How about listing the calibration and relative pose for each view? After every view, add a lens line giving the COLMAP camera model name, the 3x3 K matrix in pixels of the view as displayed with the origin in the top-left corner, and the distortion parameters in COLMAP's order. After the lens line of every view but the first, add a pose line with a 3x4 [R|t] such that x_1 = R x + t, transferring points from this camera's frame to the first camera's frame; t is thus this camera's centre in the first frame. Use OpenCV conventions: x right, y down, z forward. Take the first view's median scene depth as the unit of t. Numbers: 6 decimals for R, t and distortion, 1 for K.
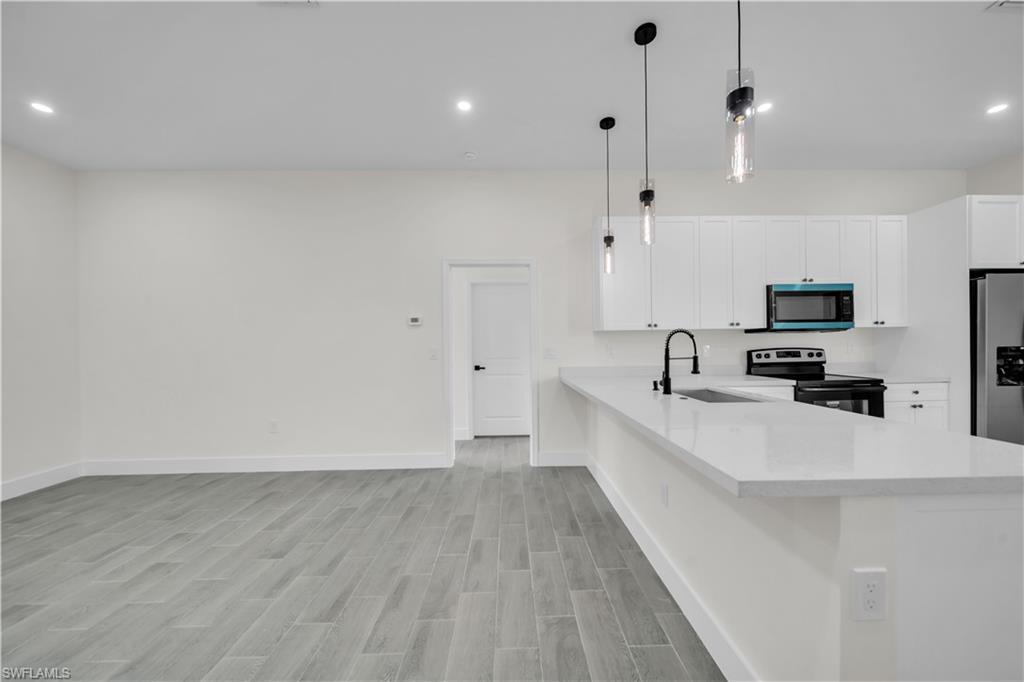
lens RADIAL K [[353.3, 0, 514.3], [0, 353.3, 347.4], [0, 0, 1]] dist [-0.000553, -0.000684]
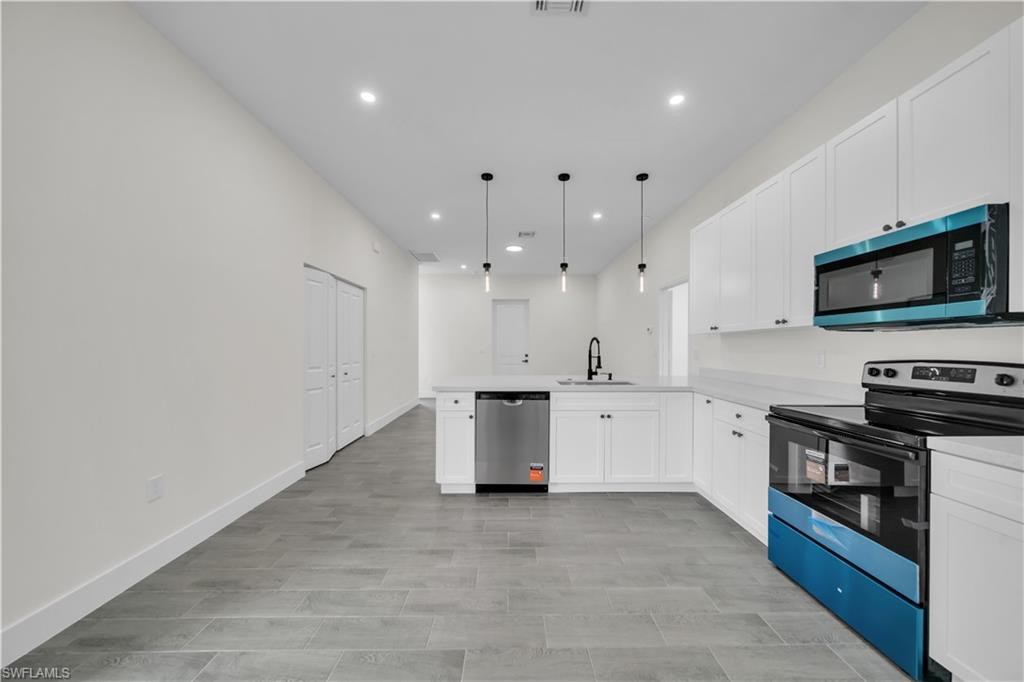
lens RADIAL K [[353.3, 0, 515.5], [0, 353.3, 346.6], [0, 0, 1]] dist [-0.000553, -0.000684]
pose [[-0.003659, 0.012799, -0.999911, 1.439965], [-0.007630, 0.999889, 0.012826, -0.021416], [0.999964, 0.007676, -0.003561, 0.496340]]
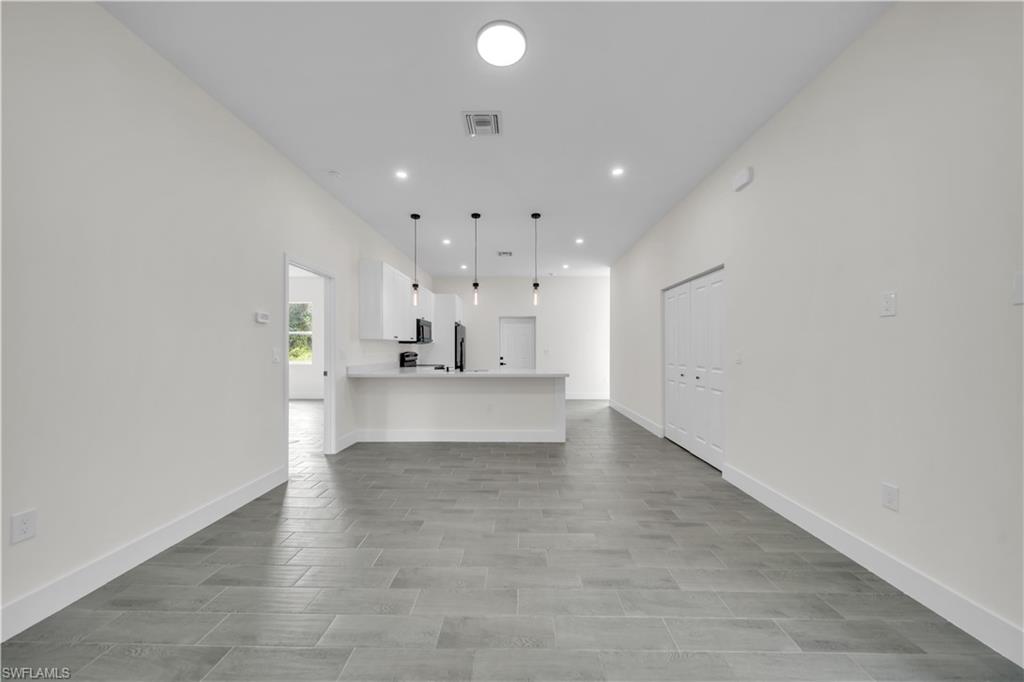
lens RADIAL K [[353.3, 0, 514.8], [0, 353.3, 345.8], [0, 0, 1]] dist [-0.000553, -0.000684]
pose [[0.036848, 0.022162, 0.999075, -1.267060], [0.007896, 0.999716, -0.022468, 0.018756], [-0.999290, 0.008717, 0.036662, 0.432681]]
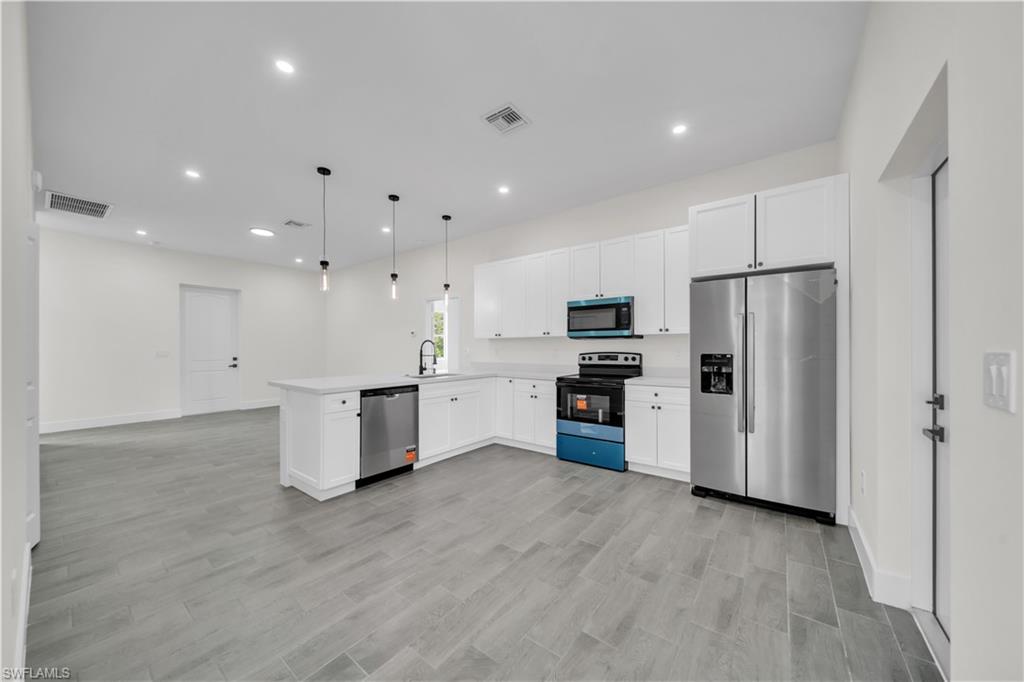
lens RADIAL K [[353.3, 0, 515.2], [0, 353.3, 347.0], [0, 0, 1]] dist [-0.000553, -0.000684]
pose [[0.789608, 0.010384, -0.613523, 1.441153], [-0.011987, 0.999927, 0.001496, -0.015830], [0.613494, 0.006173, 0.789675, -0.126779]]
